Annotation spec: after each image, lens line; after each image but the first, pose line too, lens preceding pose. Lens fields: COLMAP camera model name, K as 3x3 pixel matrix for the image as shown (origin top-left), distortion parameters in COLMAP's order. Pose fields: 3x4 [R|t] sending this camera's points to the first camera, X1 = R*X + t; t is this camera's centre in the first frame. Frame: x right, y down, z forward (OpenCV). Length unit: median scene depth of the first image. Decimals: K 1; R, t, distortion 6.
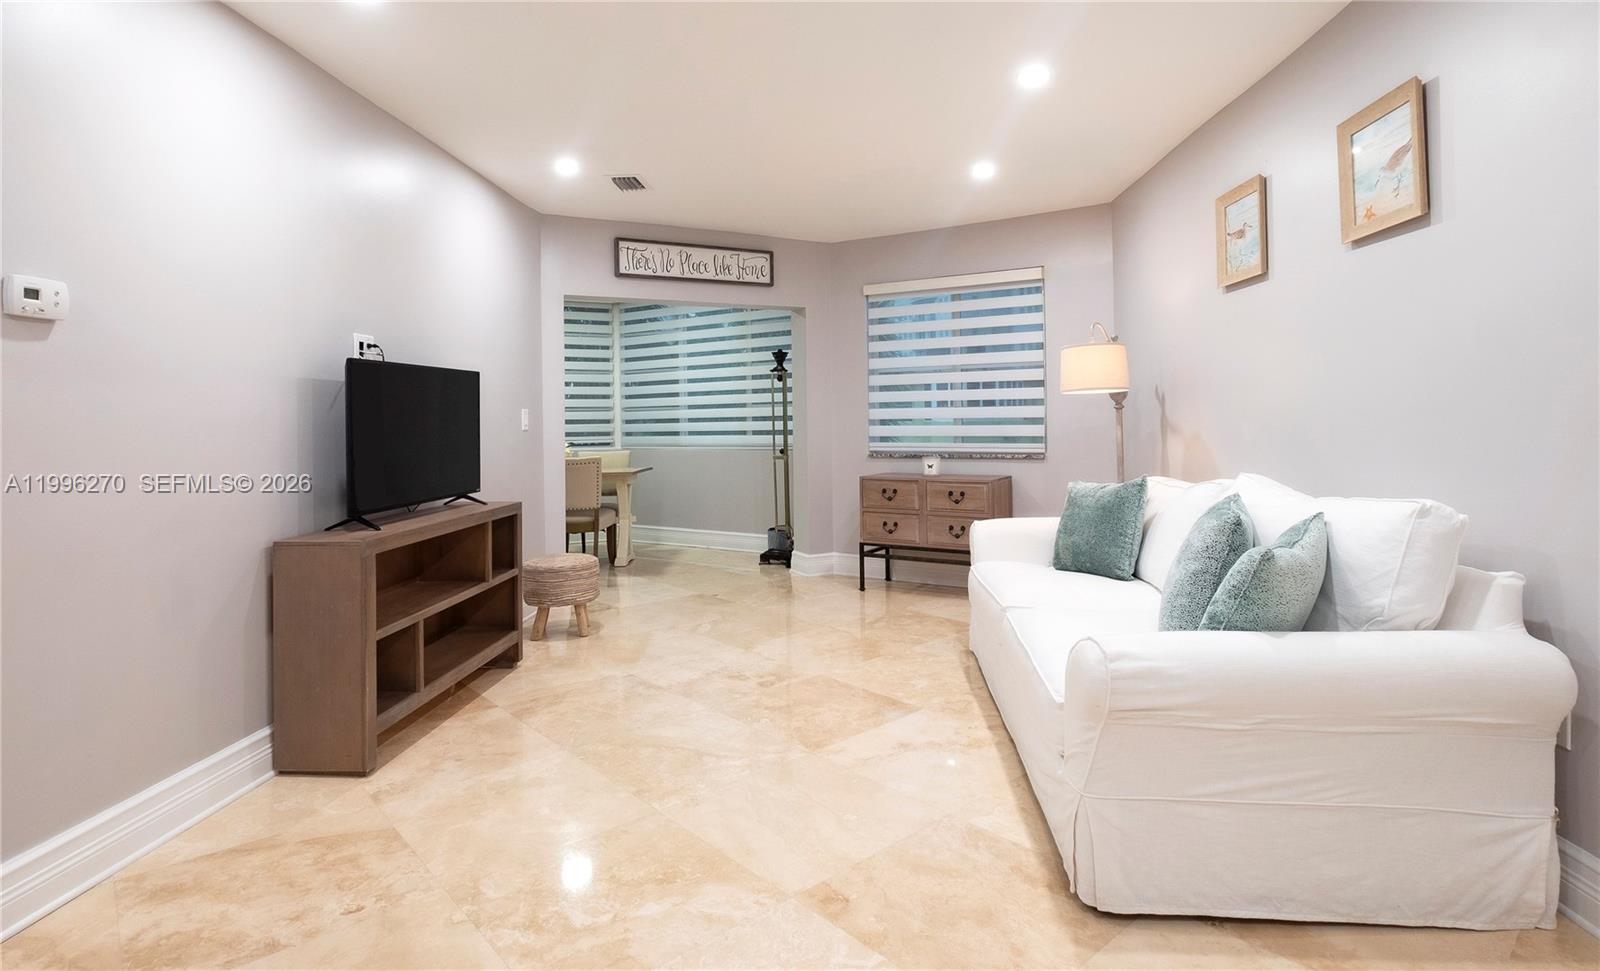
lens RADIAL K [[821.2, 0, 806.7], [0, 821.2, 406.3], [0, 0, 1]] dist [0.002929, 0.000062]
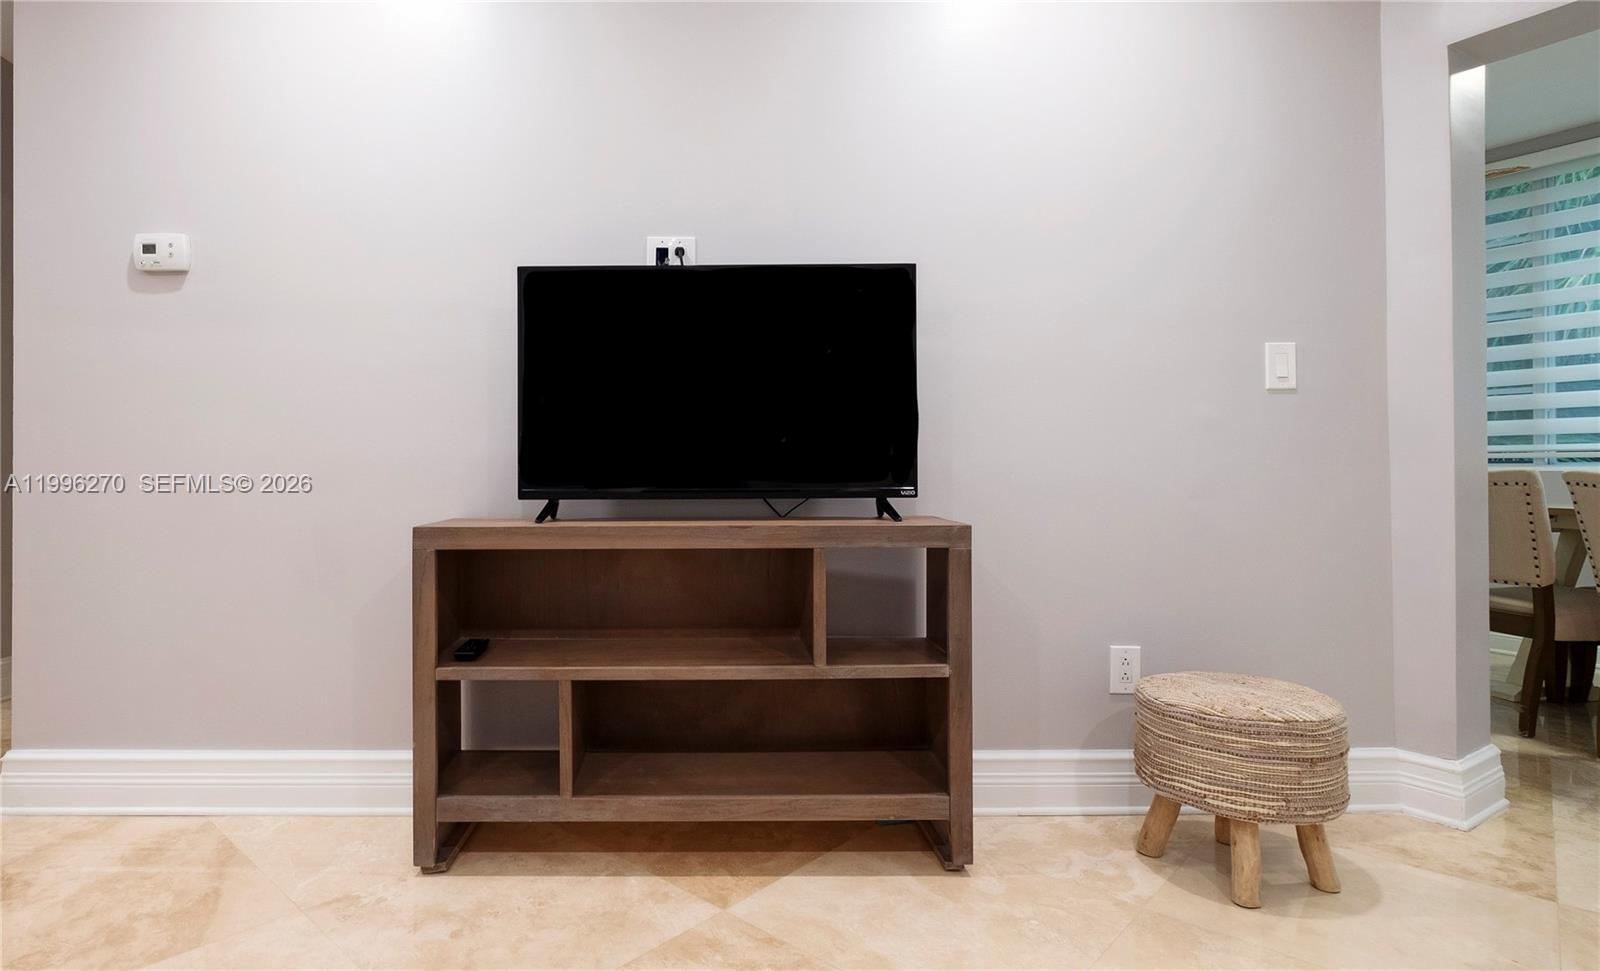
lens RADIAL K [[845.6, 0, 695.4], [0, 845.6, 460.8], [0, 0, 1]] dist [0.000739, -0.001189]
pose [[0.063380, 0.006972, -0.997965, 0.085024], [0.015898, 0.999842, 0.007995, 0.052884], [0.997863, -0.016373, 0.063259, 0.583853]]
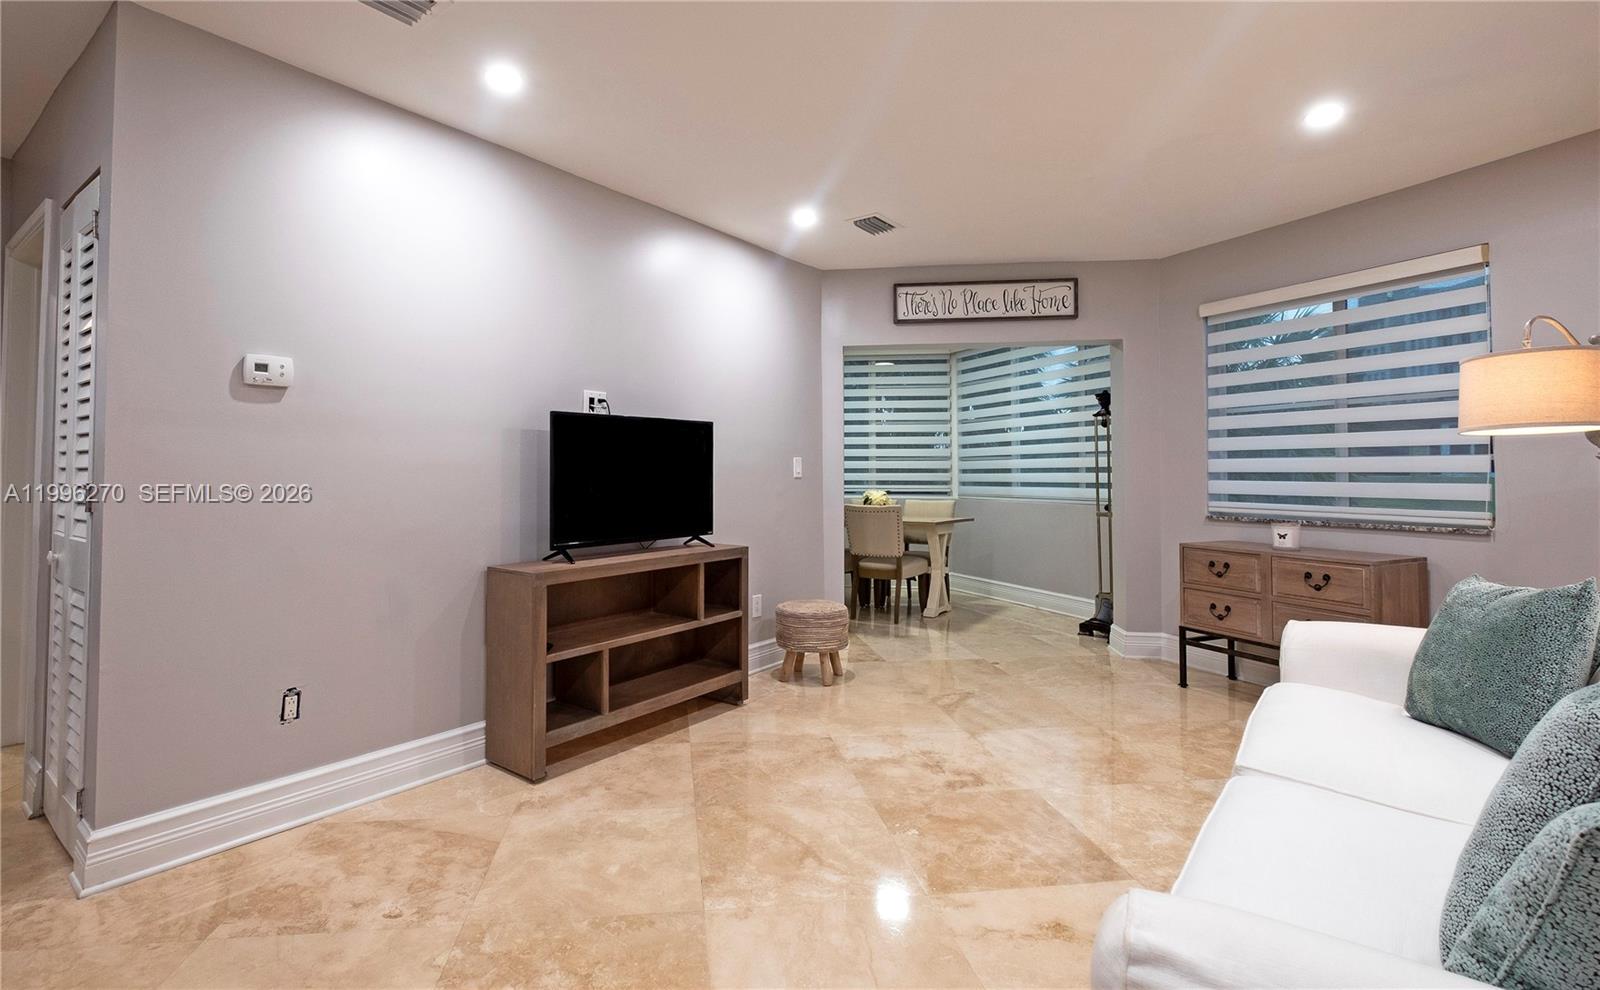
lens RADIAL K [[751.0, 0, 756.0], [0, 751.0, 449.9], [0, 0, 1]] dist [0.000406, -0.000311]
pose [[0.819114, -0.002417, -0.573626, 0.146864], [-0.002722, 0.999963, -0.008099, 0.001550], [0.573625, 0.008196, 0.819077, 0.163133]]
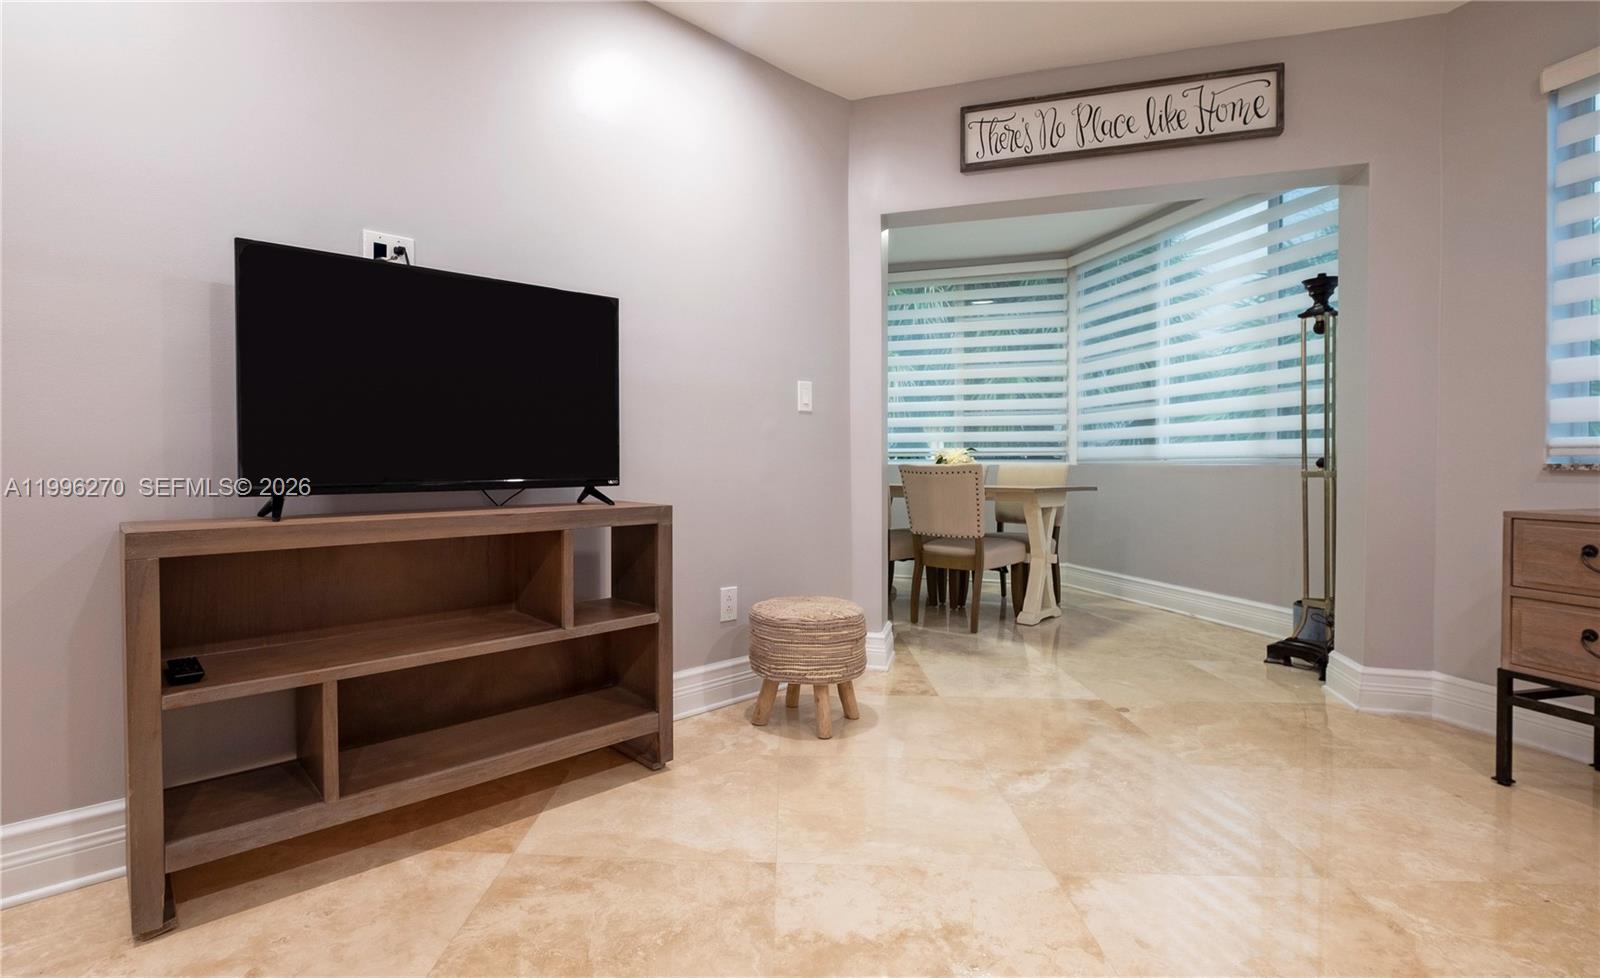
lens RADIAL K [[744.7, 0, 739.3], [0, 744.7, 469.7], [0, 0, 1]] dist [-0.000029, -0.004826]
pose [[0.702923, 0.021080, -0.710953, 0.058478], [0.002216, 0.999491, 0.031826, 0.051866], [0.711262, -0.023947, 0.702519, 0.462987]]
